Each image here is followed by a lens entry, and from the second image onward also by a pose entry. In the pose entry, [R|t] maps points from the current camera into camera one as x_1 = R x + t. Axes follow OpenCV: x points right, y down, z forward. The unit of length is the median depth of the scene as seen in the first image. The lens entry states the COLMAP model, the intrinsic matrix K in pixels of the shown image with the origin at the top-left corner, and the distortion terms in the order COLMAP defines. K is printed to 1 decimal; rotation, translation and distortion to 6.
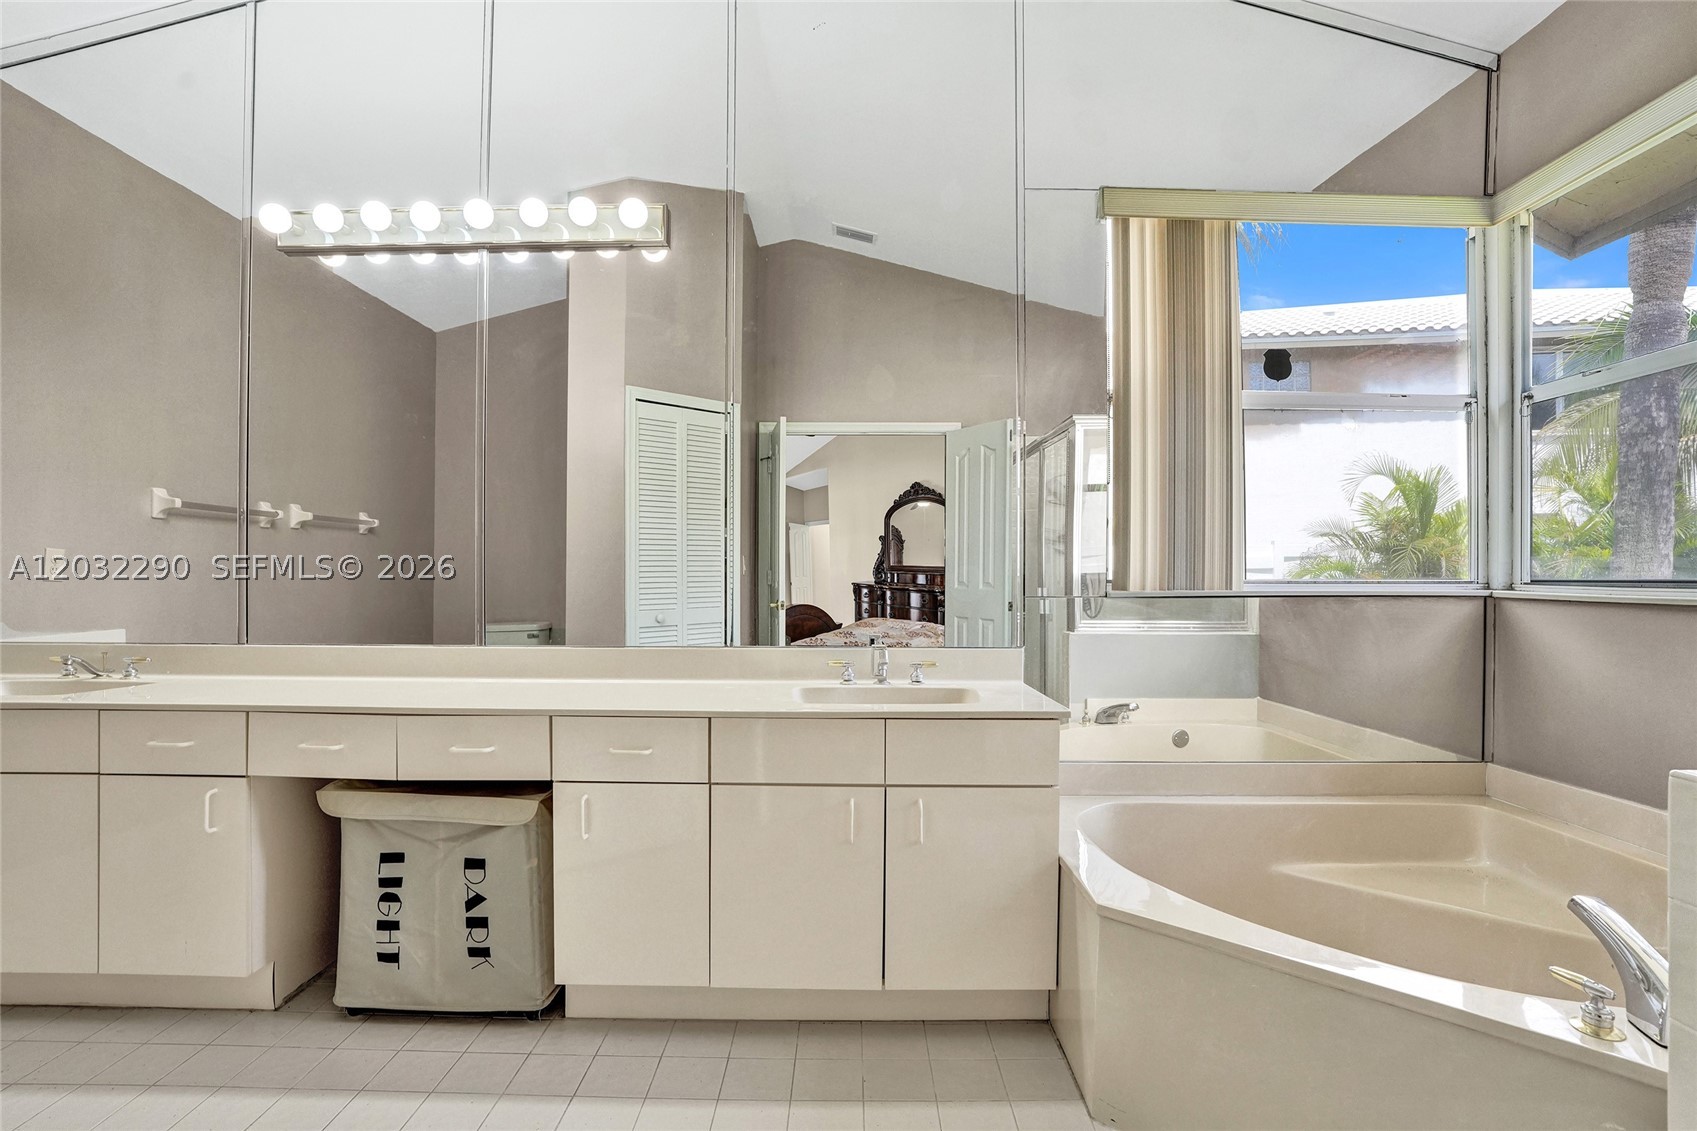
lens RADIAL K [[835.1, 0, 845.1], [0, 835.1, 568.3], [0, 0, 1]] dist [-0.069807, 0.029965]
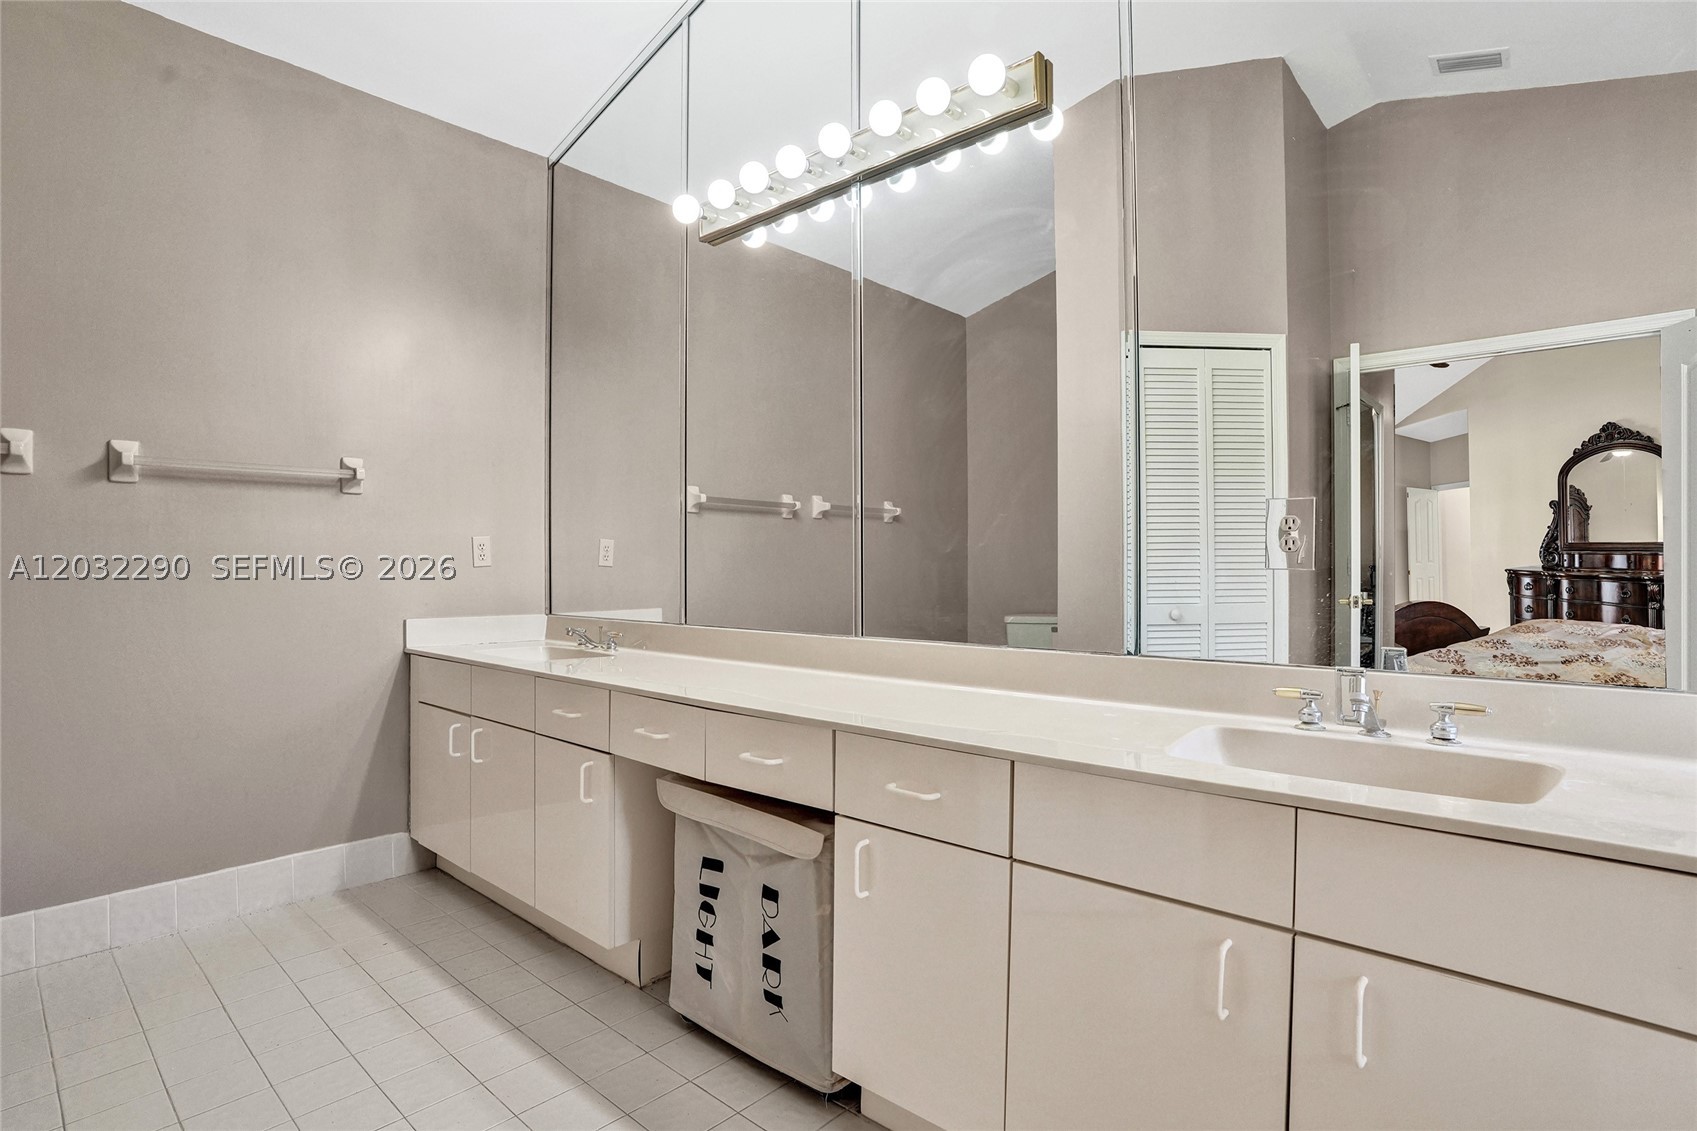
lens RADIAL K [[841.4, 0, 849.8], [0, 841.4, 571.7], [0, 0, 1]] dist [-0.056899, -0.000339]
pose [[0.743104, -0.002984, -0.669169, 0.131288], [0.012663, 0.999874, 0.009603, 0.015487], [0.669056, -0.015610, 0.743048, 0.300642]]
